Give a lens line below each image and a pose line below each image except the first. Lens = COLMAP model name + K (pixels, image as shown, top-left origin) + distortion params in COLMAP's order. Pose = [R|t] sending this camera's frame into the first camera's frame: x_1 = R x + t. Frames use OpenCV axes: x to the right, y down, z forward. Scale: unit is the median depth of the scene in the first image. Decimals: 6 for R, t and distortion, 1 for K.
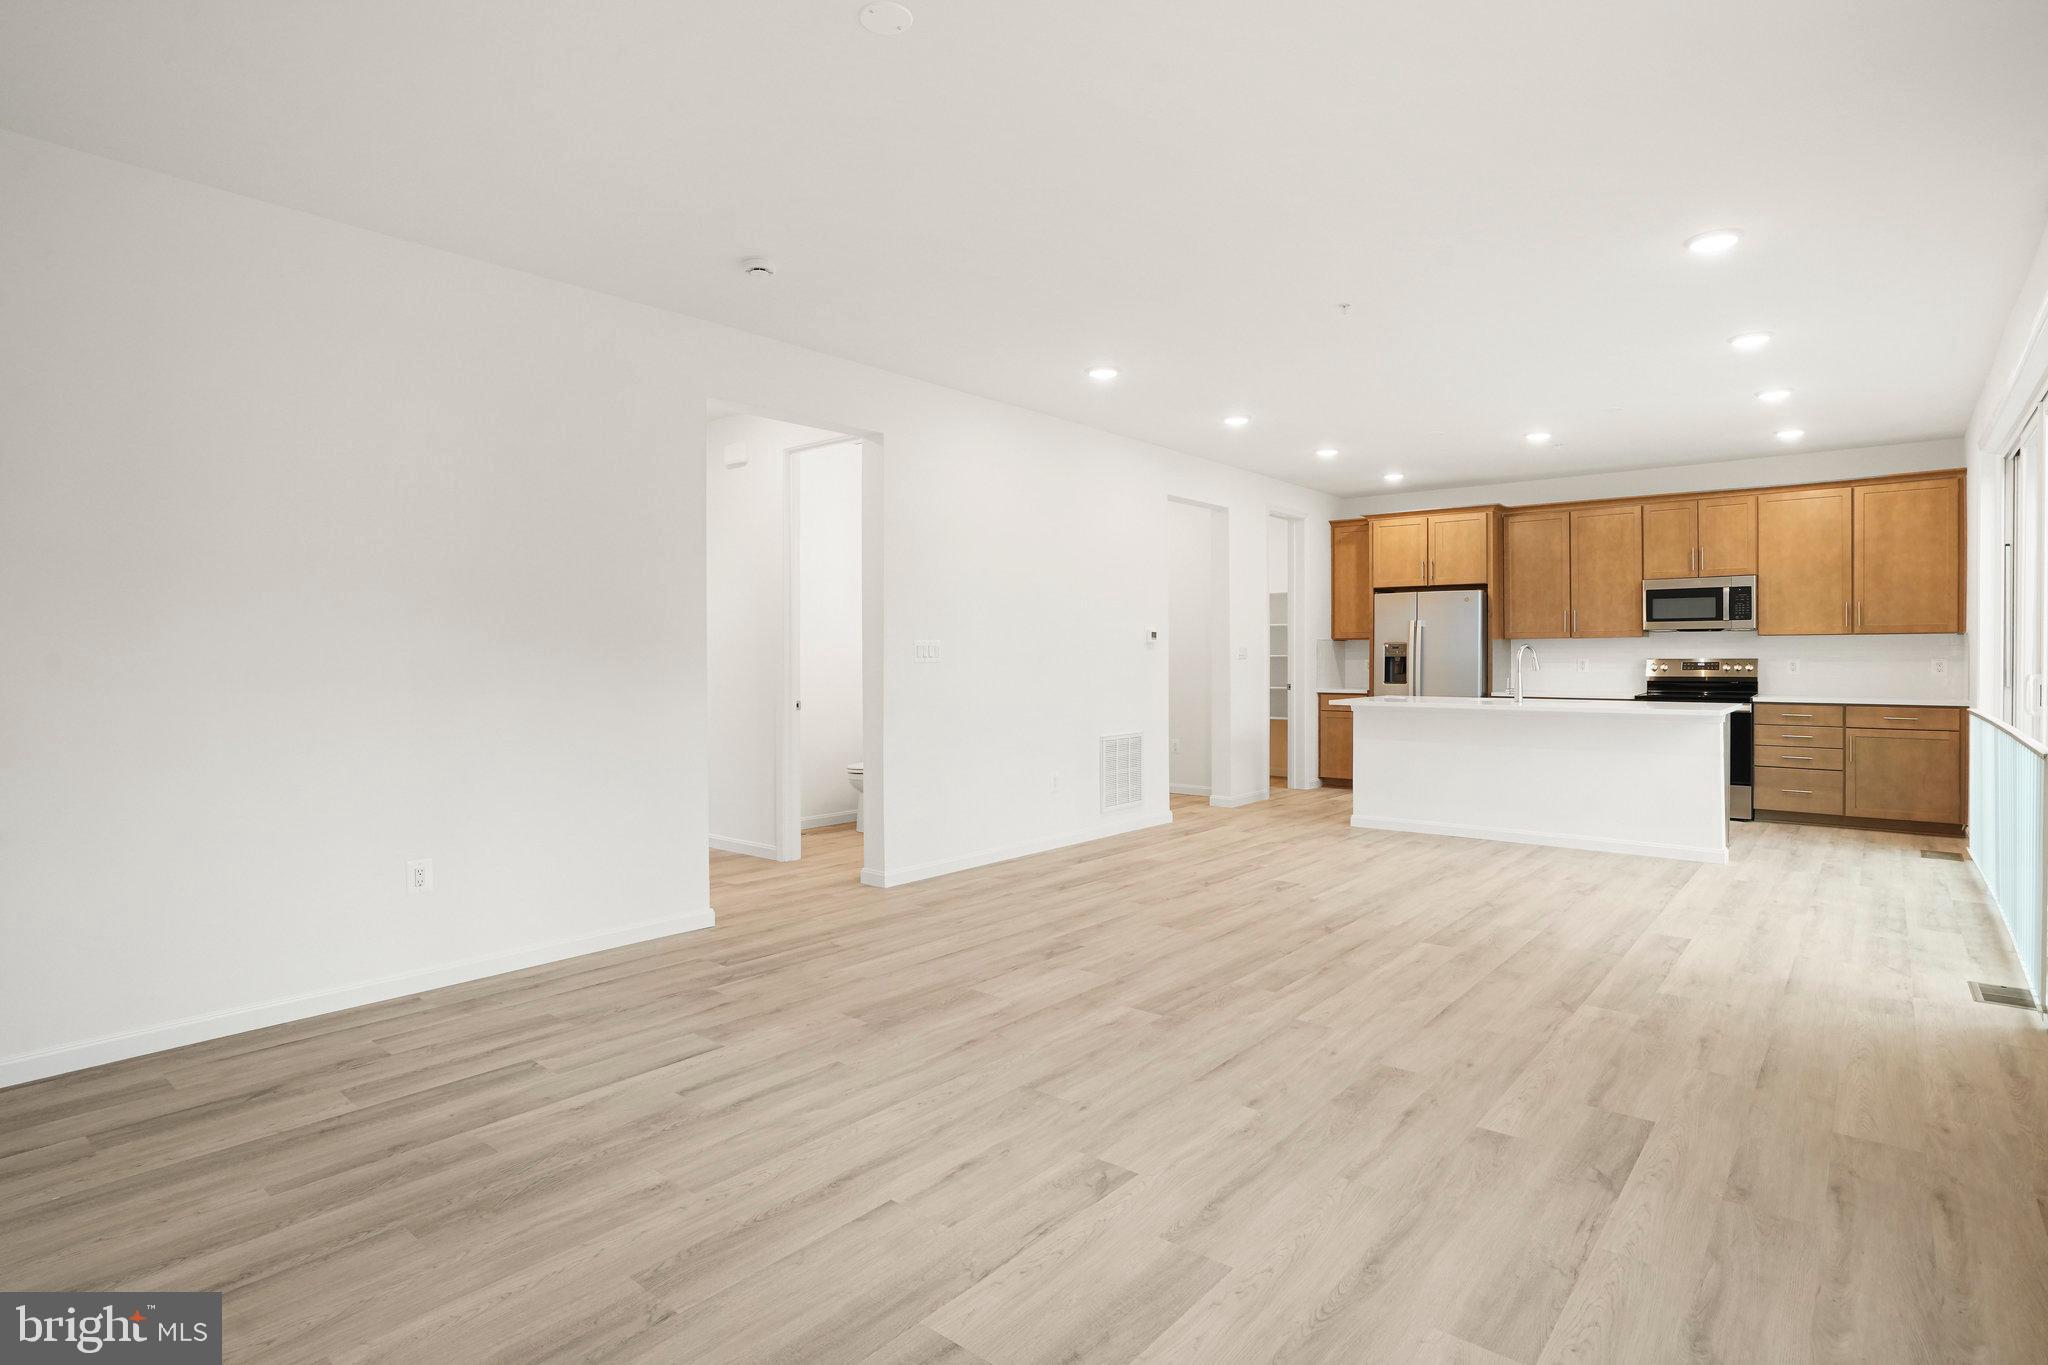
lens RADIAL K [[1048.4, 0, 1021.1], [0, 1048.4, 659.2], [0, 0, 1]] dist [-0.044640, 0.028204]
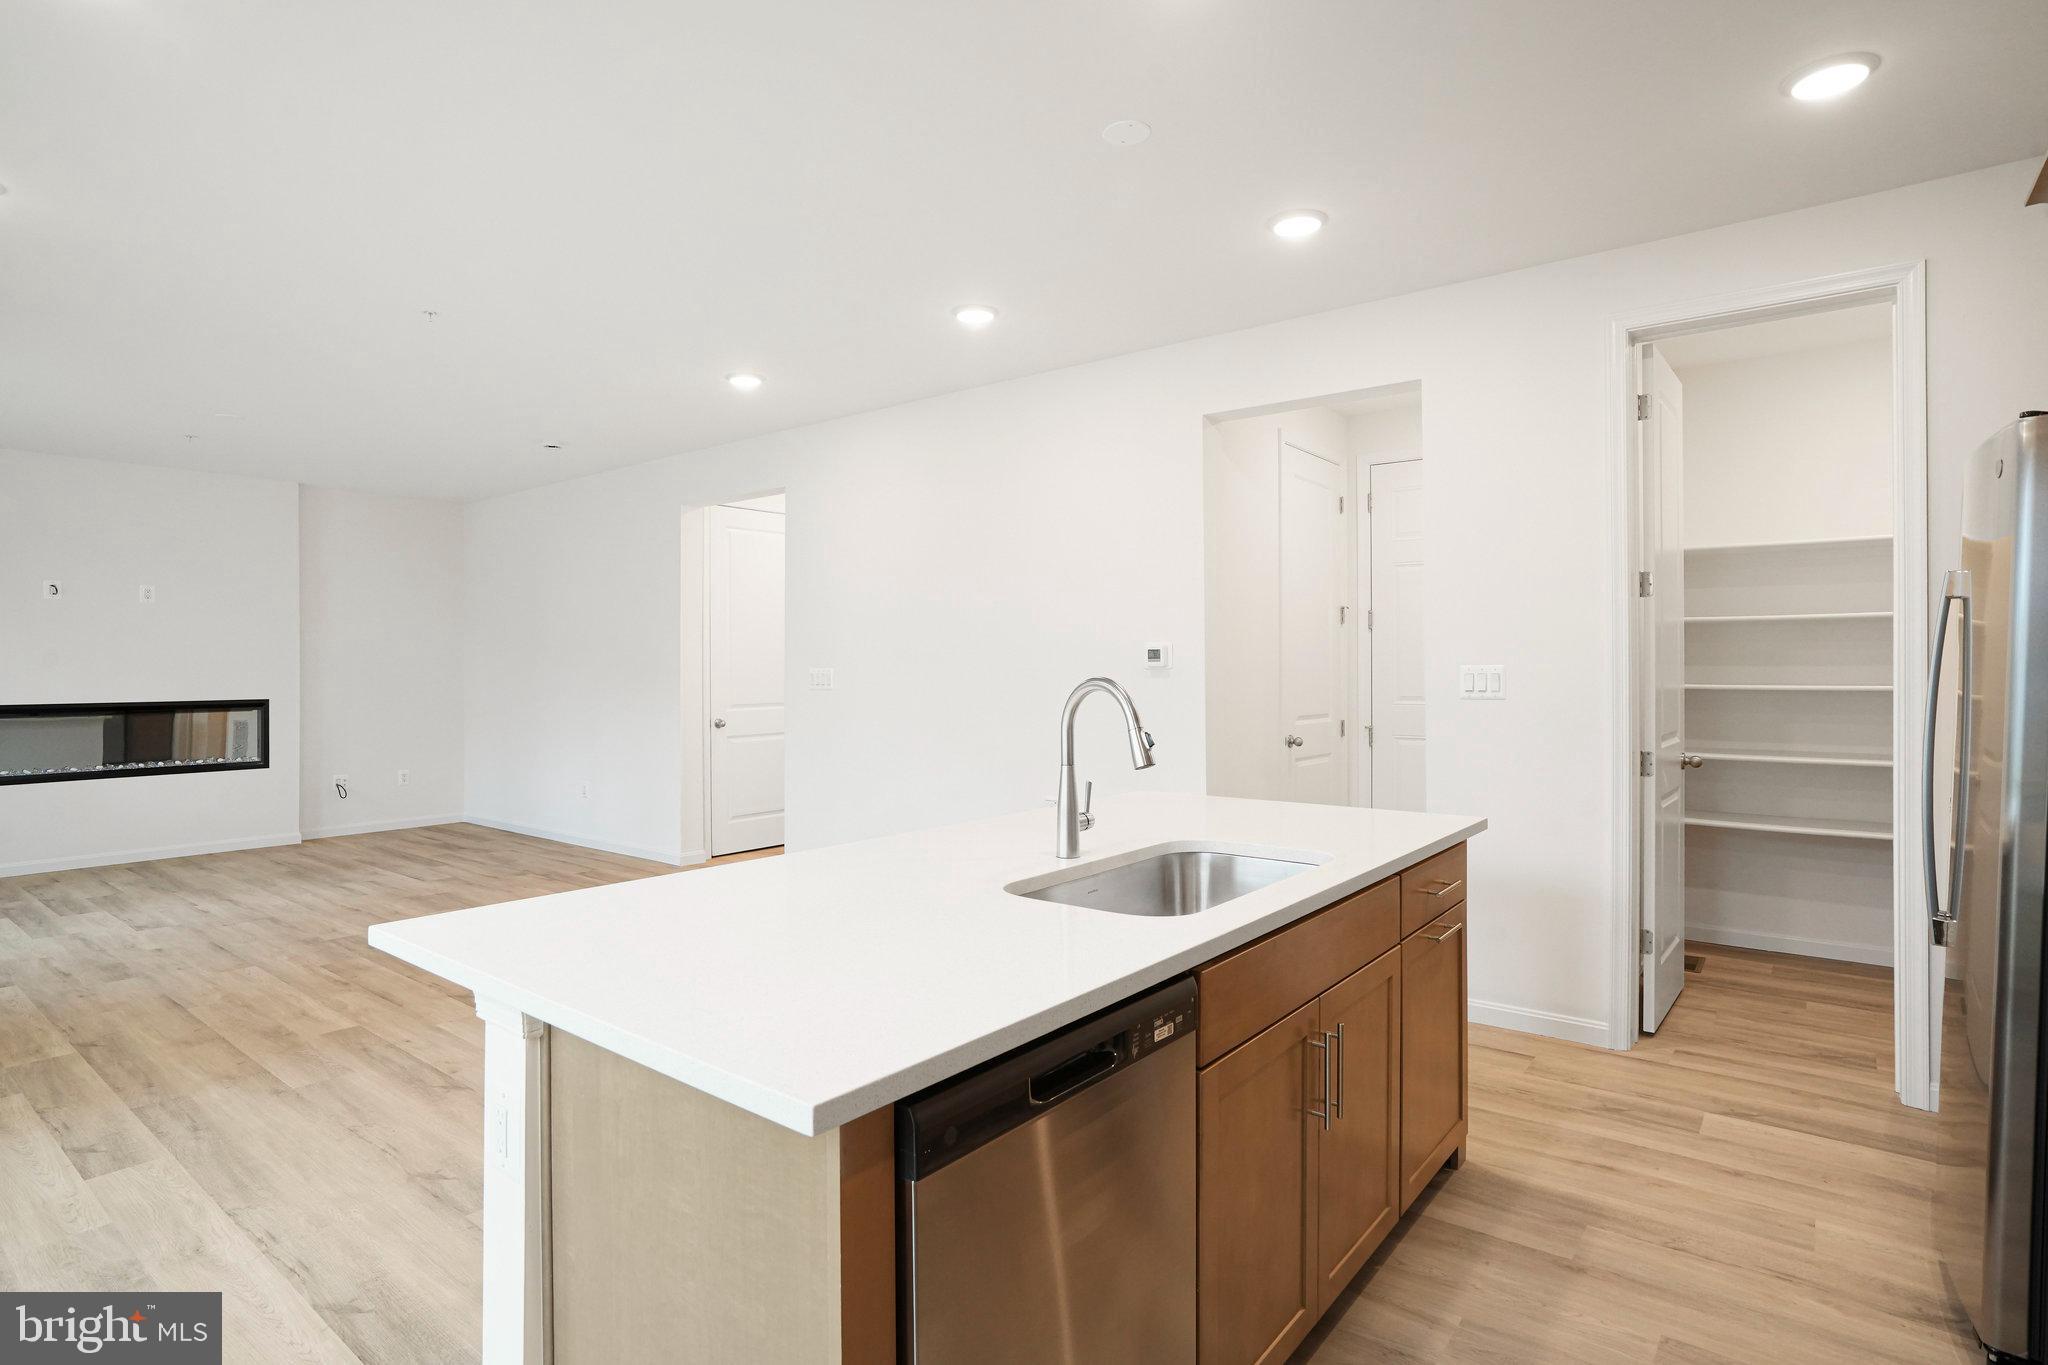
lens RADIAL K [[1043.5, 0, 1010.7], [0, 1043.5, 670.9], [0, 0, 1]] dist [-0.041298, 0.019630]
pose [[0.024060, 0.006385, -0.999690, 0.759476], [0.000809, 0.999979, 0.006406, -0.018613], [0.999710, -0.000963, 0.024054, 0.922212]]
